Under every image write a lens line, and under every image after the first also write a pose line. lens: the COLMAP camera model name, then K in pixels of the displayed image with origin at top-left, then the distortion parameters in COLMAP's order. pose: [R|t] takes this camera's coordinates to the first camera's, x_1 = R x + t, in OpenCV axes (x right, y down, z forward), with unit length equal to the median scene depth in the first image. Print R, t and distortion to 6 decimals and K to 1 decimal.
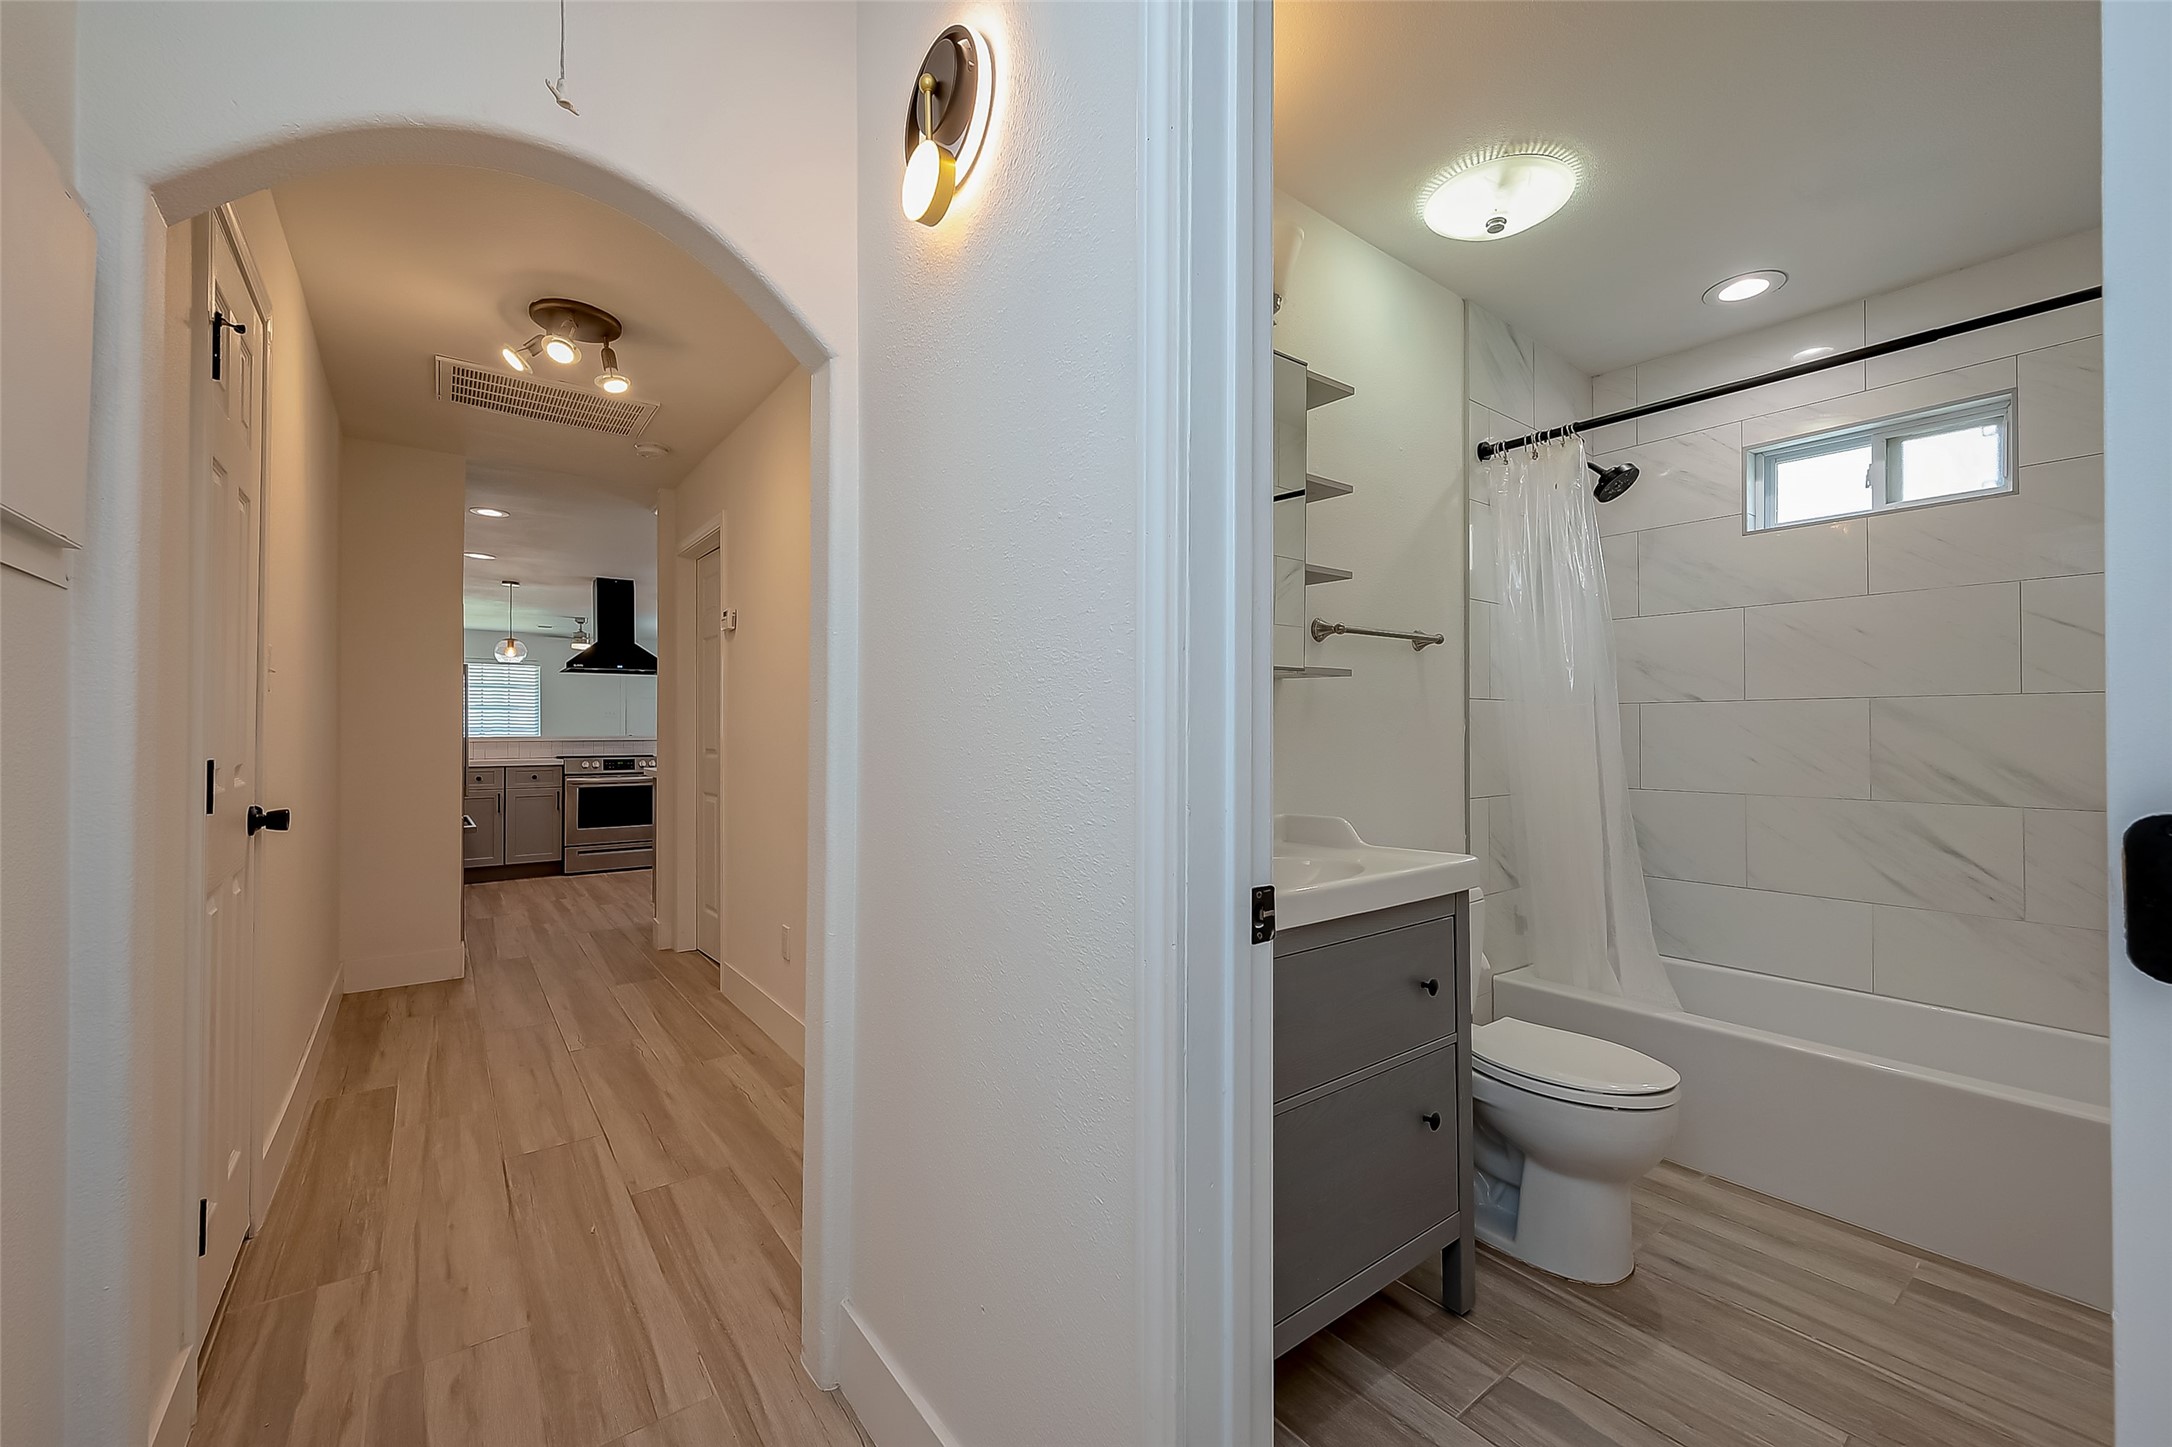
lens RADIAL K [[856.0, 0, 1085.2], [0, 856.0, 728.3], [0, 0, 1]] dist [-0.002531, 0.000406]
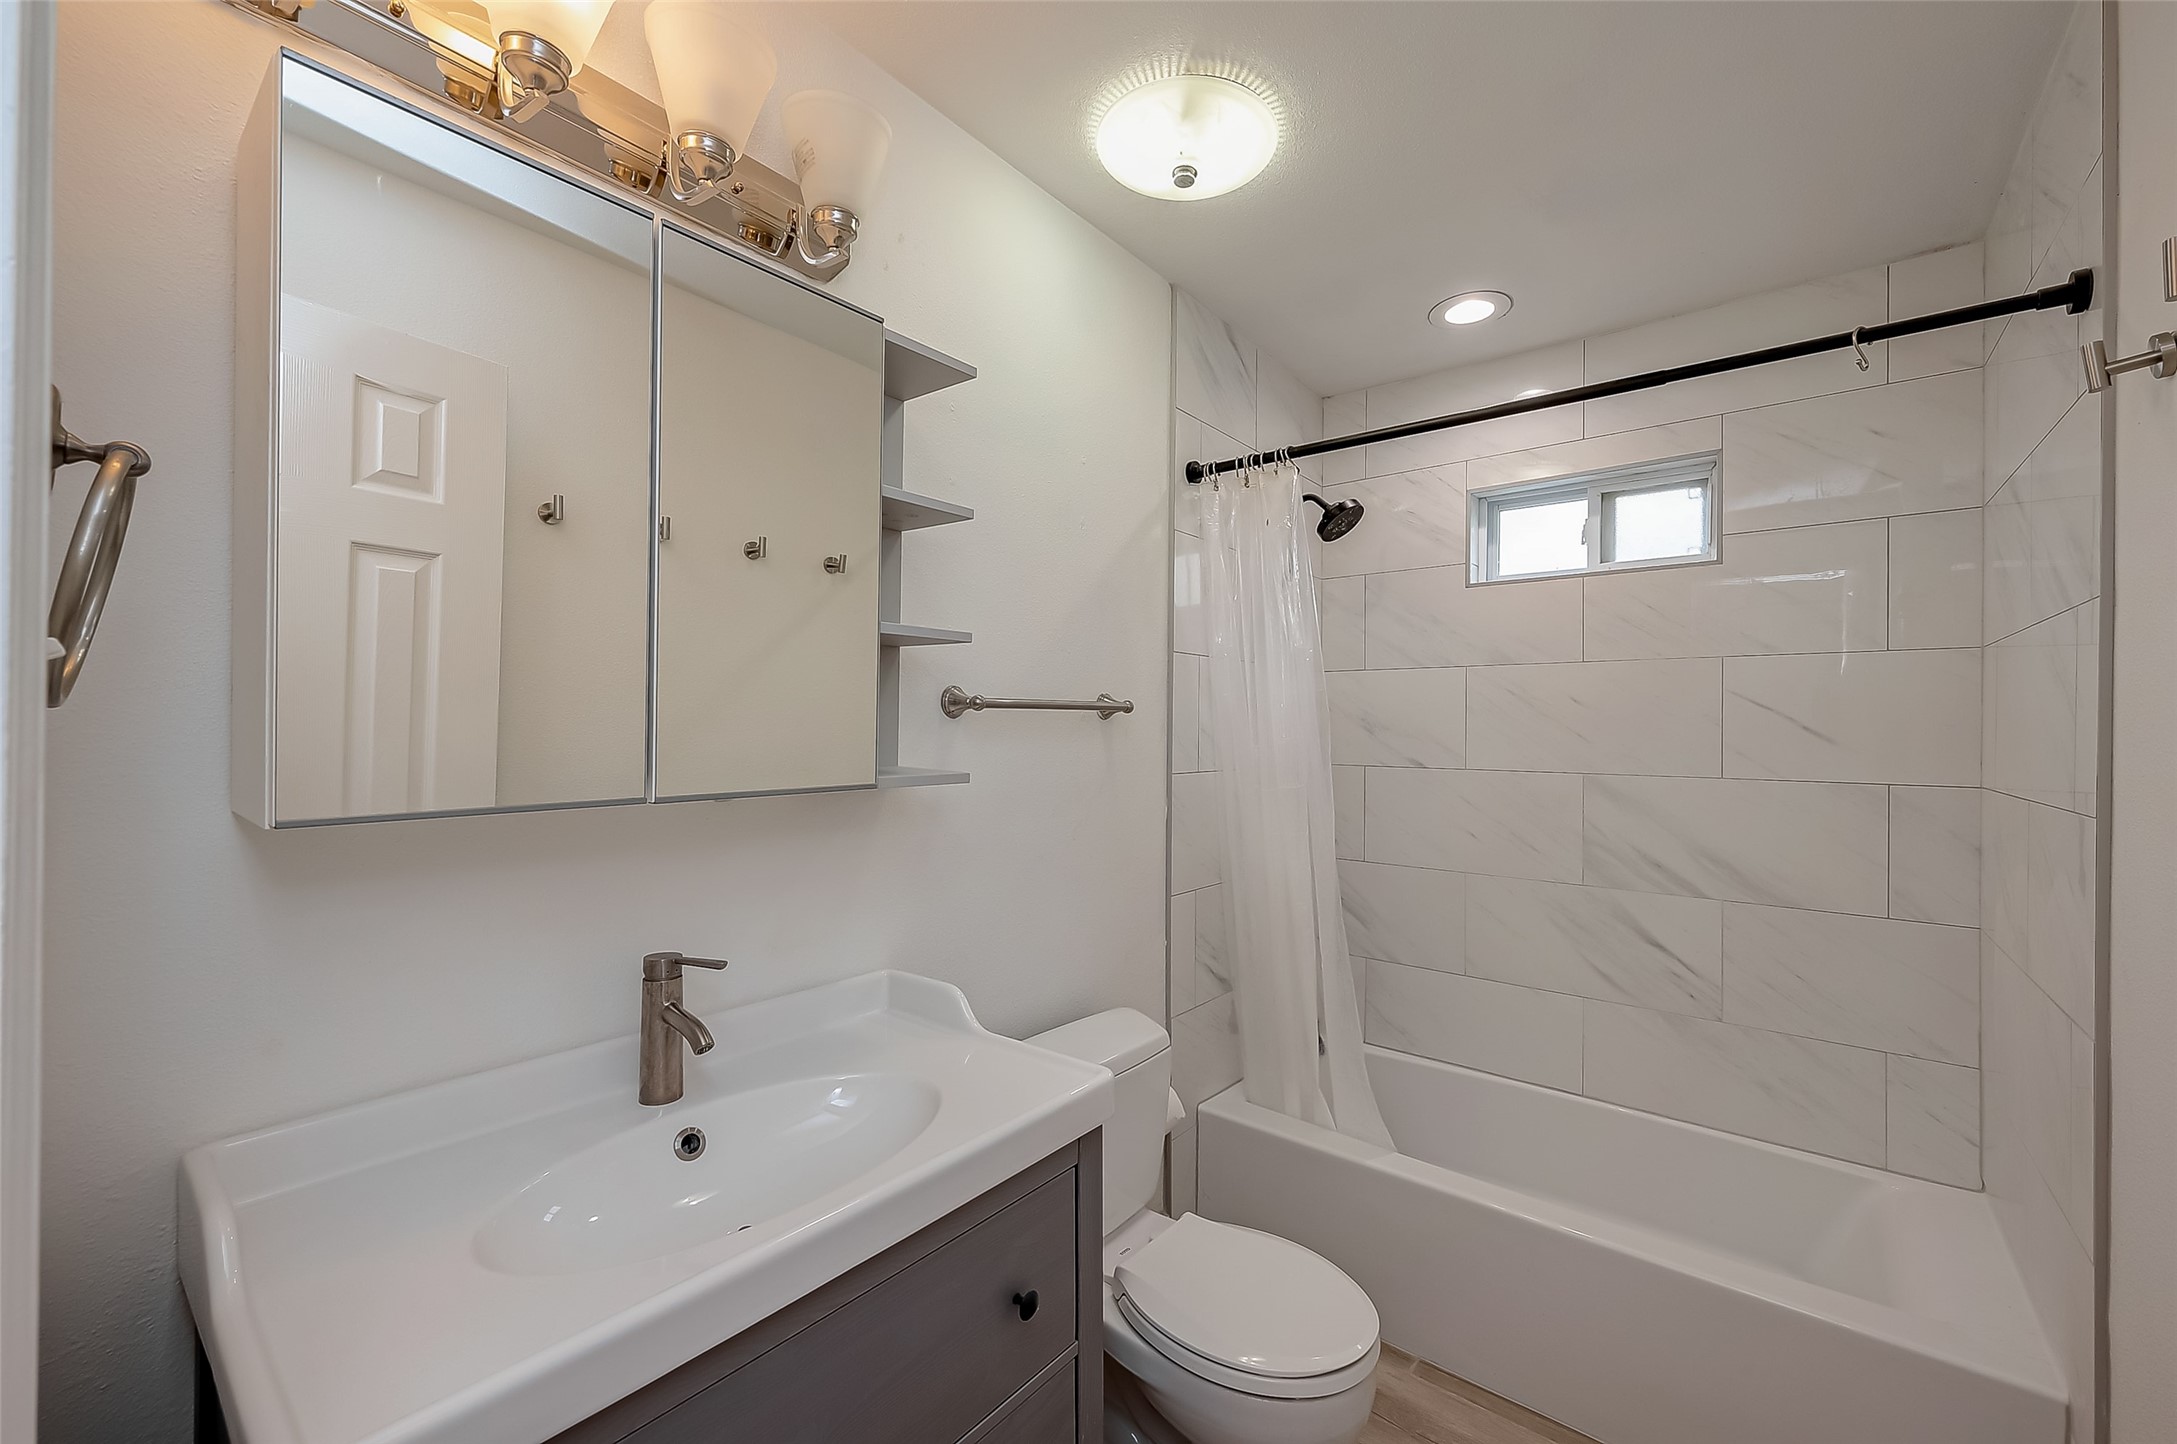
lens RADIAL K [[858.0, 0, 1087.7], [0, 858.0, 726.8], [0, 0, 1]] dist [-0.002531, 0.000406]
pose [[0.972111, 0.009480, 0.234330, 0.183863], [-0.010462, 0.999941, 0.002945, -0.083916], [-0.234289, -0.005314, 0.972153, 0.229491]]
